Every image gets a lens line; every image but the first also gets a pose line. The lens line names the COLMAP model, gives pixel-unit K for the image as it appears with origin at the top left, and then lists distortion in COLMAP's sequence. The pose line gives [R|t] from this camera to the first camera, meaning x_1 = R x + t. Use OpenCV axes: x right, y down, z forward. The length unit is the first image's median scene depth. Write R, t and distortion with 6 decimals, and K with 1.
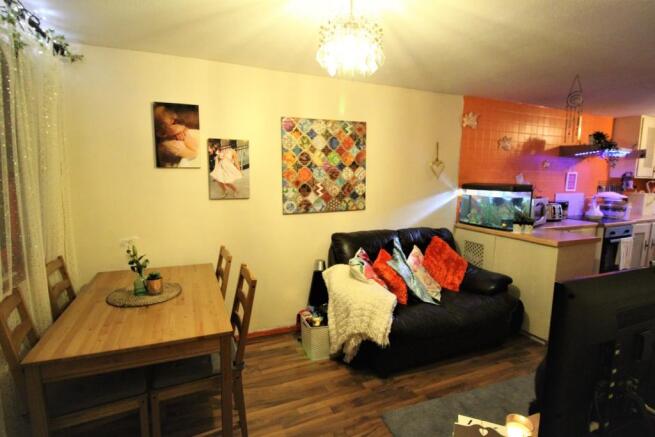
lens RADIAL K [[321.5, 0, 326.4], [0, 321.5, 215.8], [0, 0, 1]] dist [-0.024066, -0.000692]
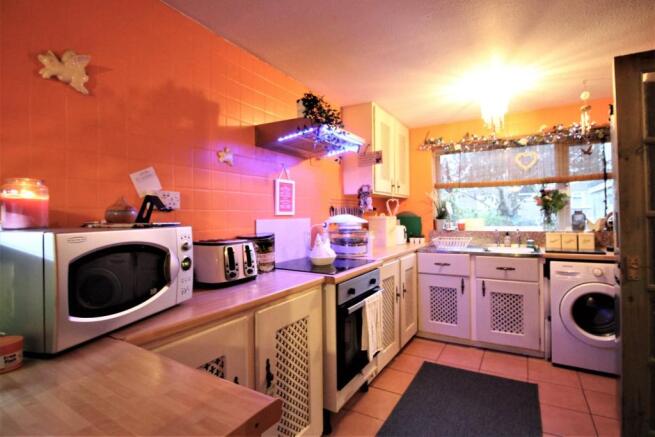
lens RADIAL K [[321.5, 0, 326.7], [0, 321.5, 215.5], [0, 0, 1]] dist [-0.024066, -0.000692]
pose [[0.808082, -0.018974, 0.588764, 0.559617], [0.092221, 0.991232, -0.094629, -0.020034], [-0.581806, 0.130765, 0.802747, 0.576156]]
